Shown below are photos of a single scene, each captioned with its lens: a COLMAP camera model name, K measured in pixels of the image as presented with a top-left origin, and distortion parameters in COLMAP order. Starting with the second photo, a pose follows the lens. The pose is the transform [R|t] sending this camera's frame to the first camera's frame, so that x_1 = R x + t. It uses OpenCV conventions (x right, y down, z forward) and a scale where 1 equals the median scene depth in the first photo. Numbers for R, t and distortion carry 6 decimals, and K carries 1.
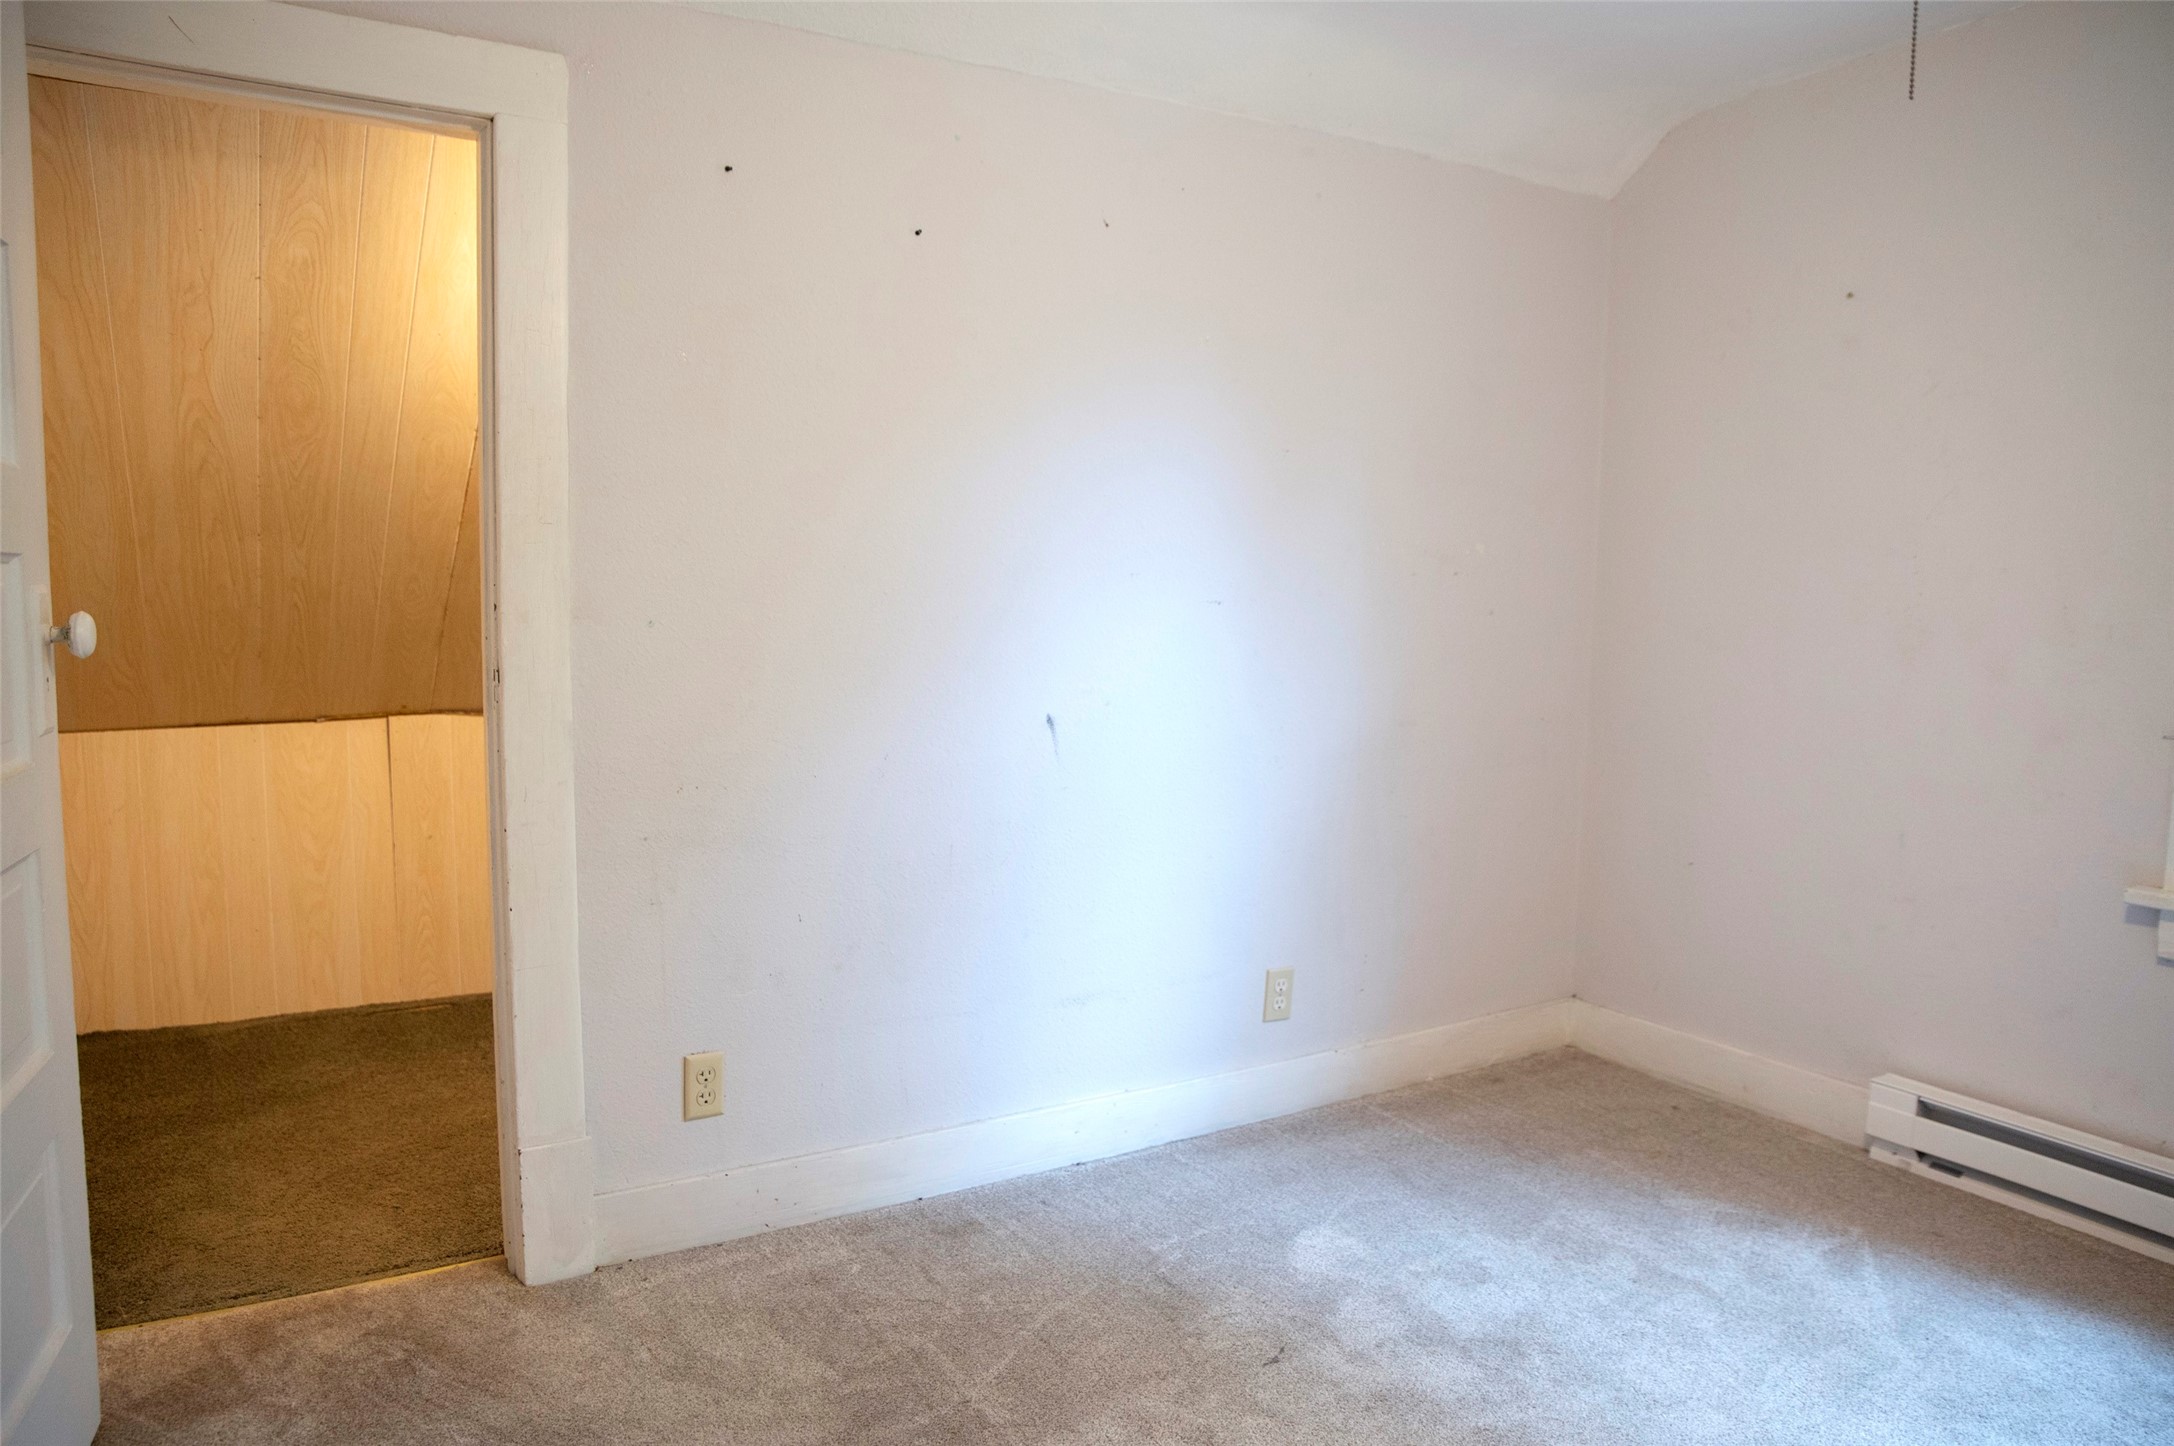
lens RADIAL K [[1469.6, 0, 1087.0], [0, 1469.6, 723.0], [0, 0, 1]] dist [-0.138249, 0.092402]
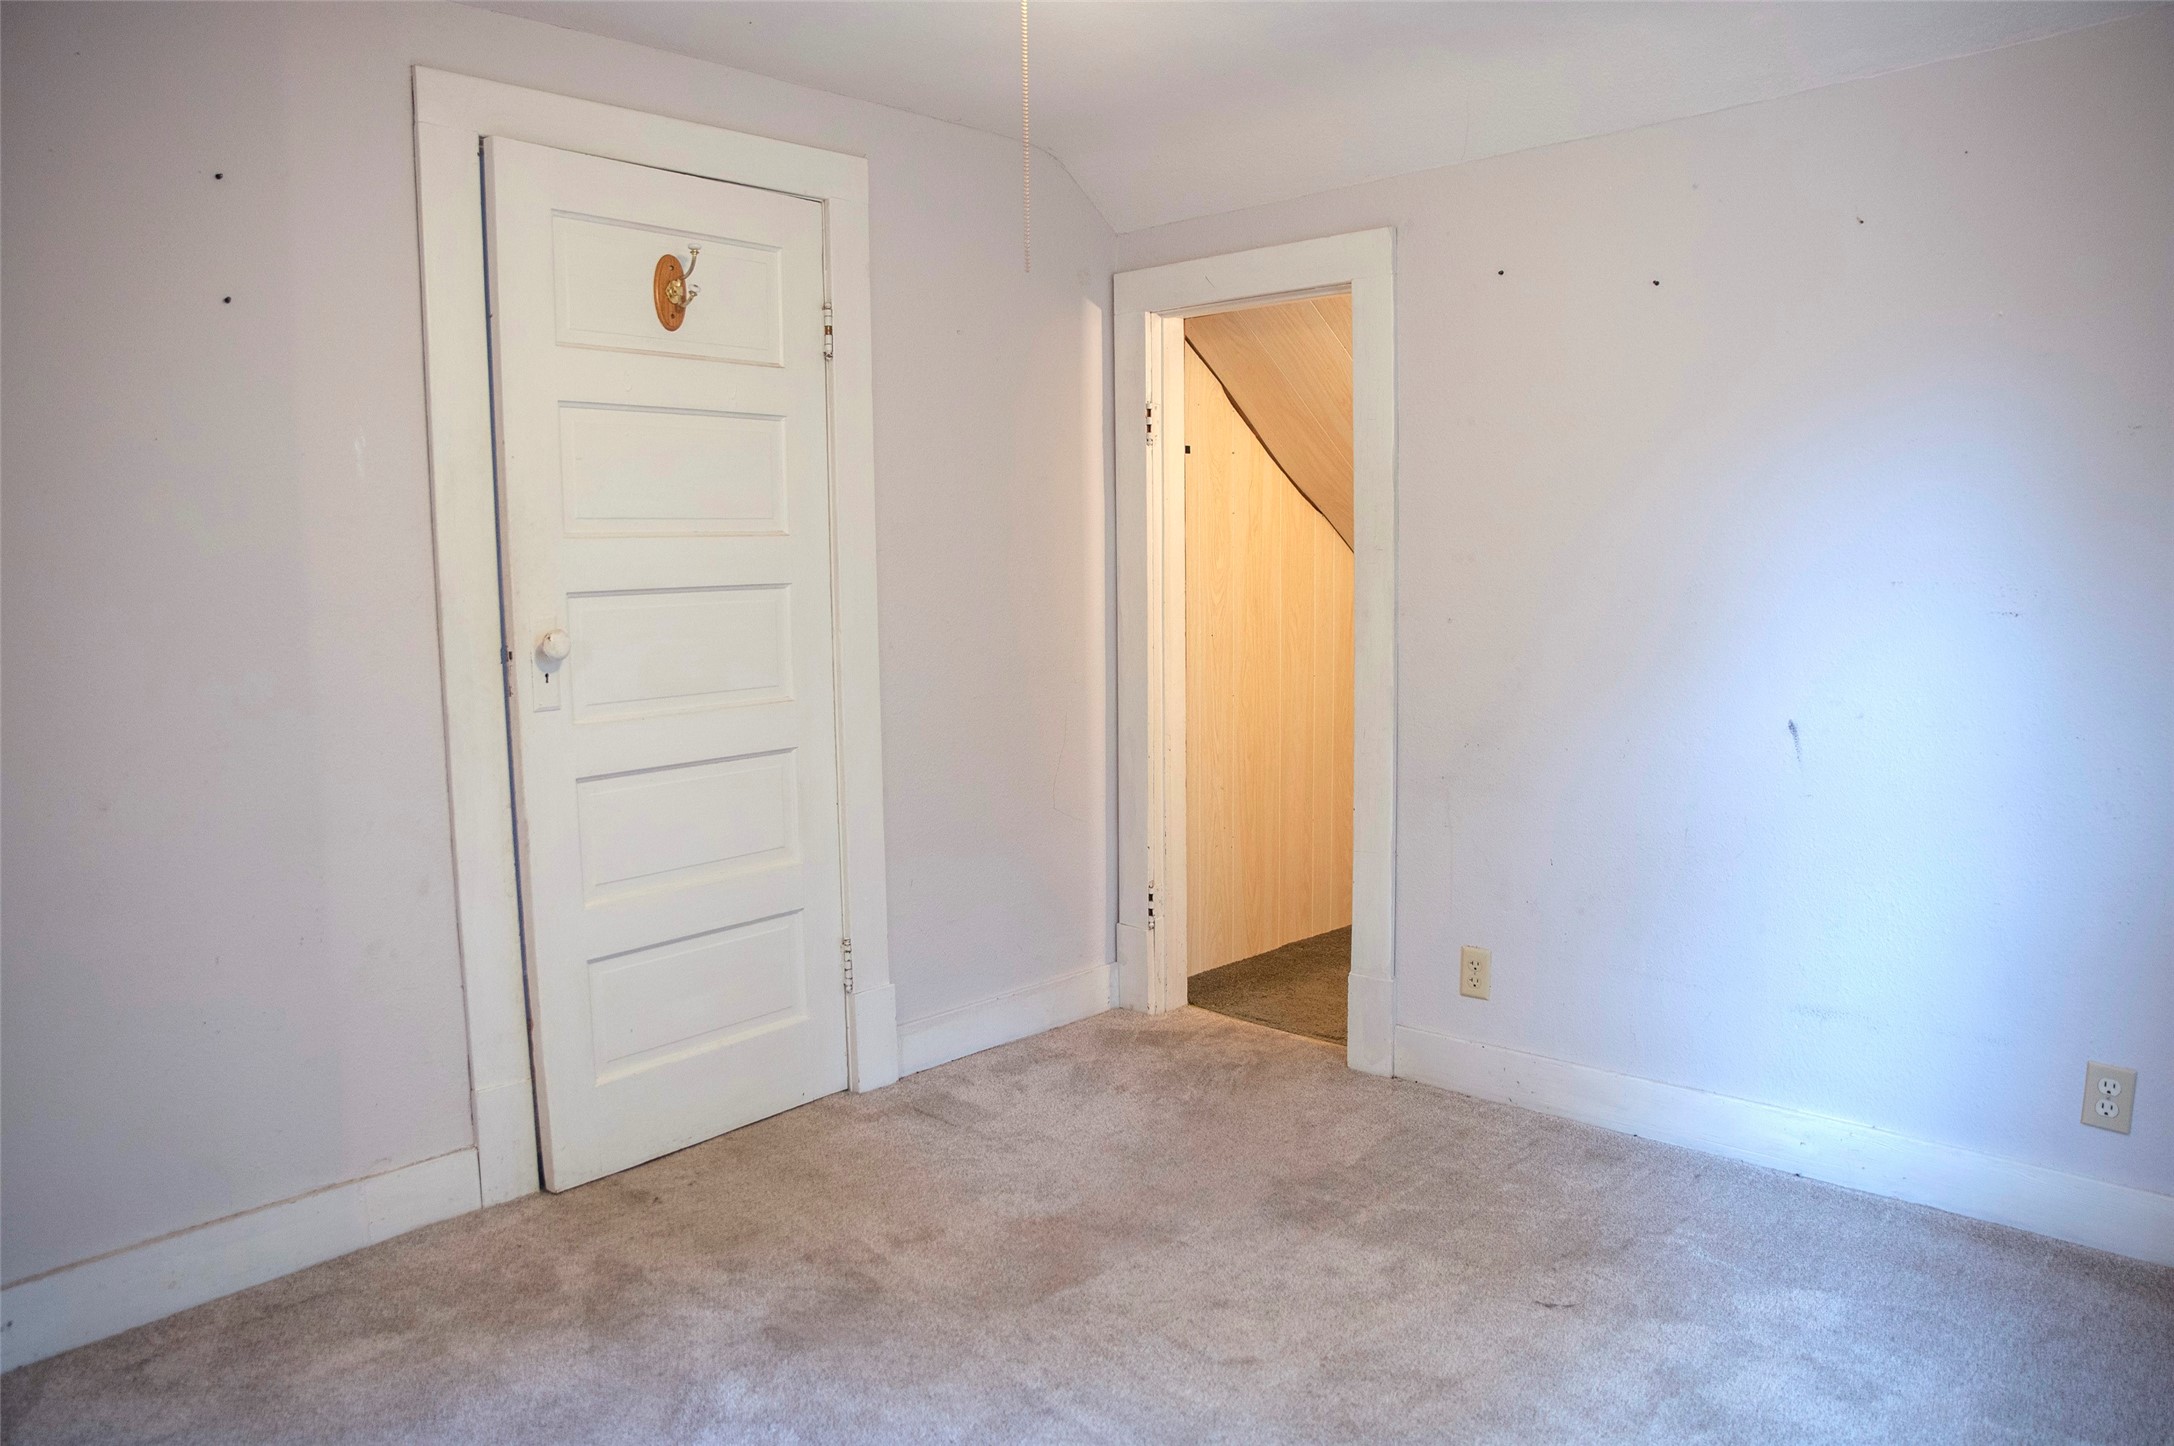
lens RADIAL K [[1469.6, 0, 1087.0], [0, 1469.6, 723.0], [0, 0, 1]] dist [-0.138249, 0.092402]
pose [[0.268845, 0.088260, -0.959131, 0.869768], [-0.078943, 0.994462, 0.069384, -0.037612], [0.959943, 0.057064, 0.274323, 0.282866]]
